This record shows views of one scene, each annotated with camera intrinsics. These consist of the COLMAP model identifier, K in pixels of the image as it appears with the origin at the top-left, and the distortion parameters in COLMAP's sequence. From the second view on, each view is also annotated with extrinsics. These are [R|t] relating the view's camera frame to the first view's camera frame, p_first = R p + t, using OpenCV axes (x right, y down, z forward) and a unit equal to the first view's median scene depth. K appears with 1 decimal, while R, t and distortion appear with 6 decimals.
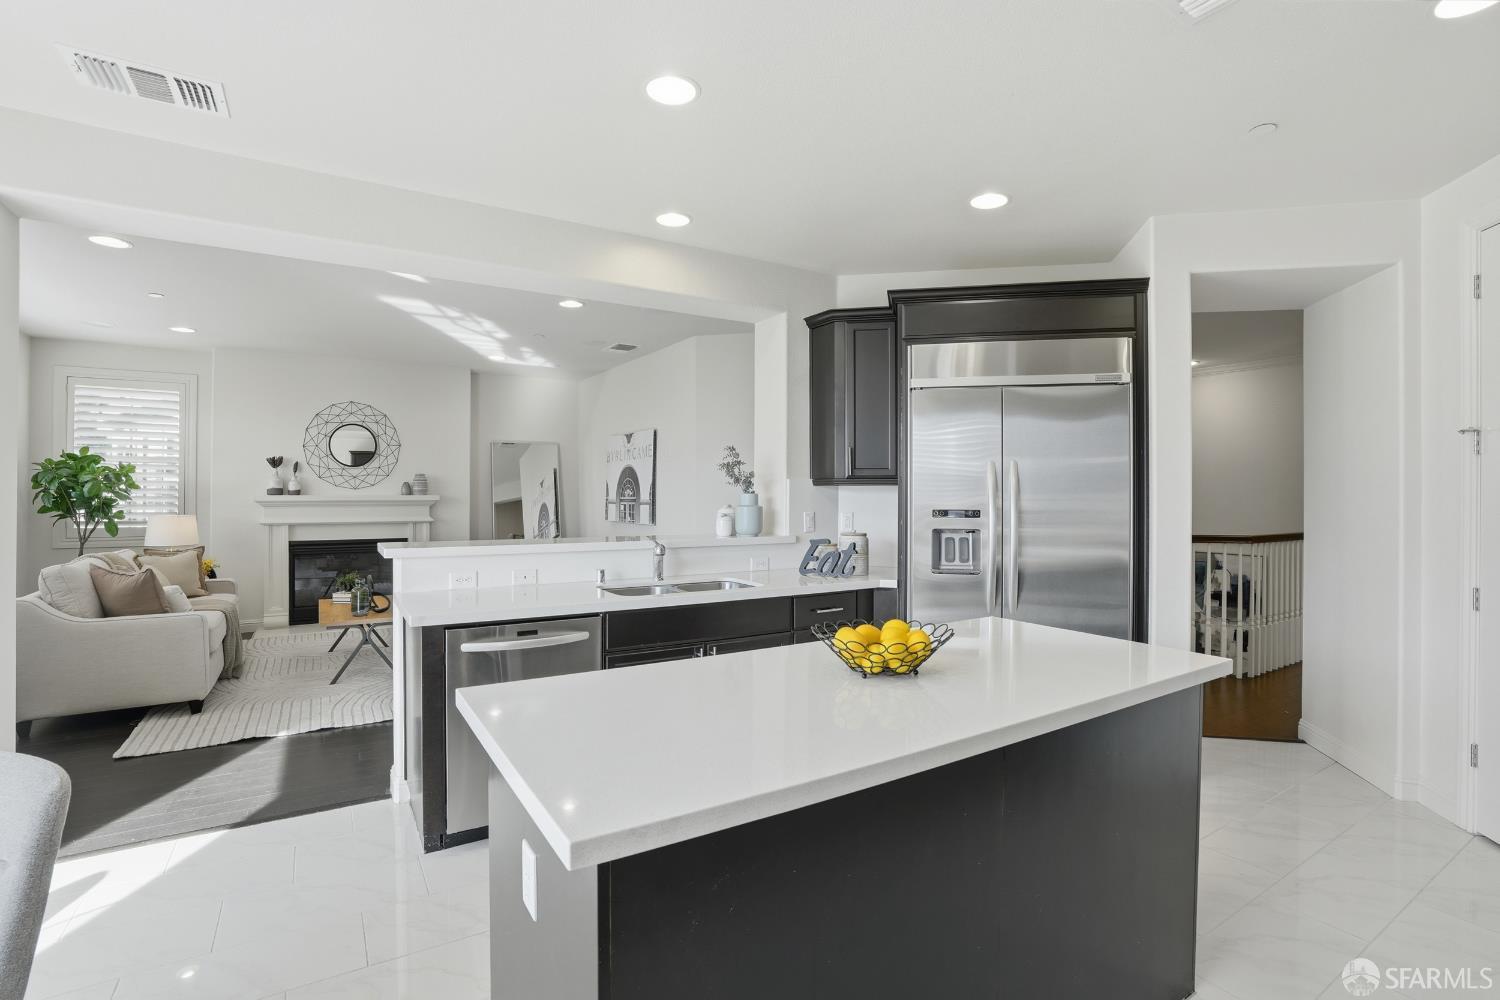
lens RADIAL K [[714.7, 0, 750.0], [0, 714.7, 487.9], [0, 0, 1]] dist [-0.070597, 0.033407]
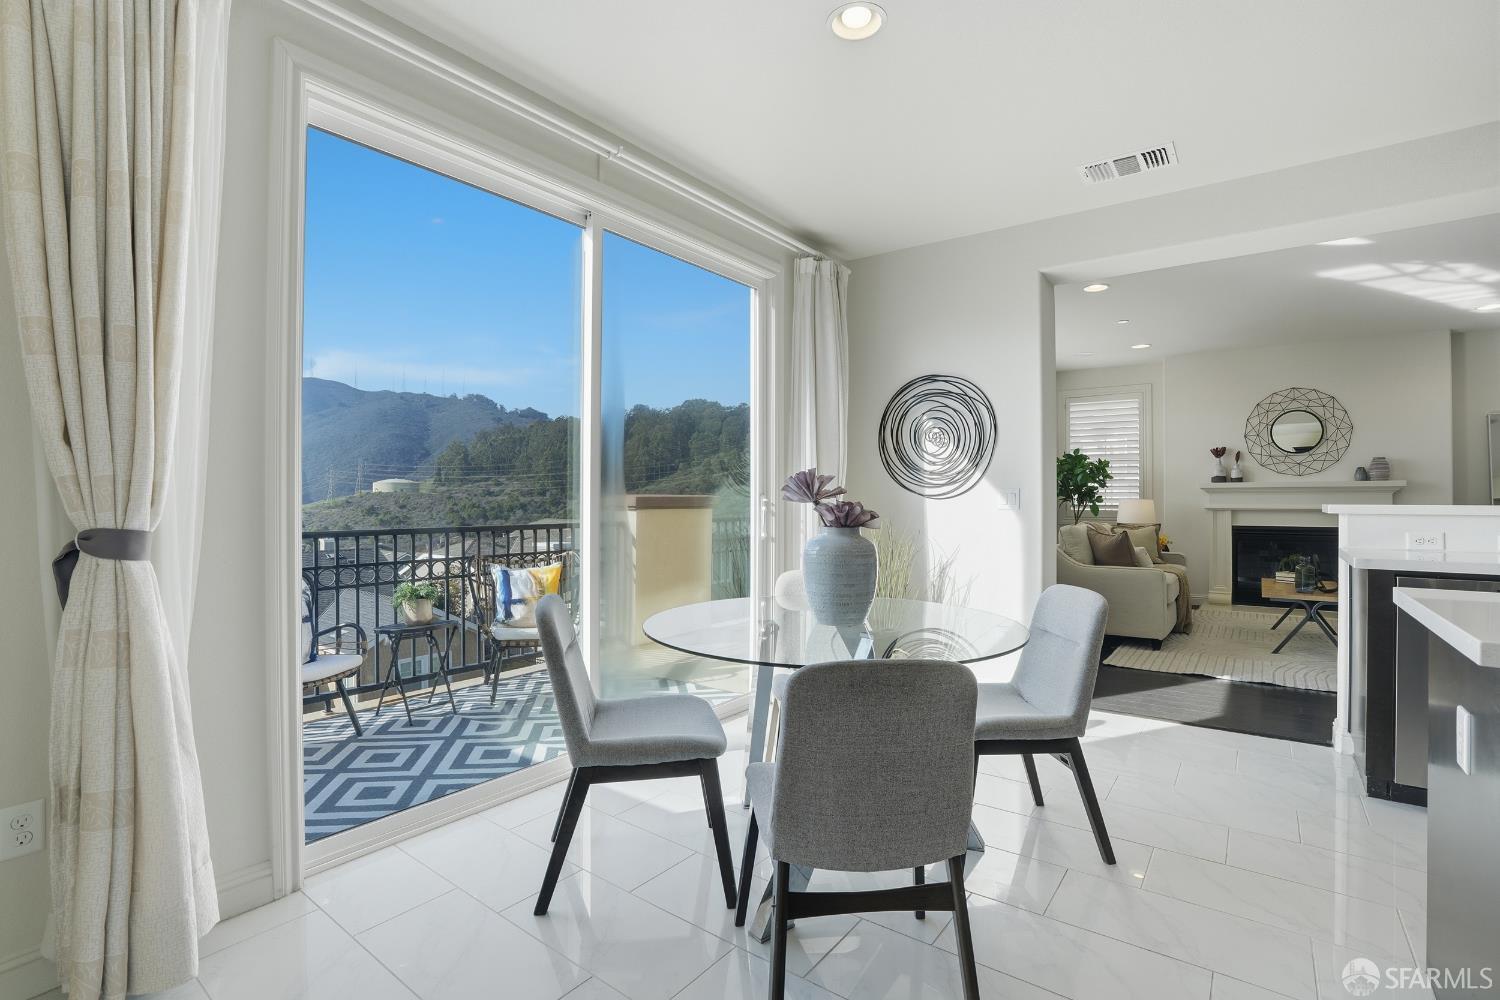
lens RADIAL K [[714.7, 0, 750.0], [0, 714.7, 487.9], [0, 0, 1]] dist [-0.070597, 0.033407]
pose [[0.373935, -0.015174, -0.927331, 0.061739], [0.001120, 0.999873, -0.015910, 0.039382], [0.927454, 0.004911, 0.373904, -0.099367]]
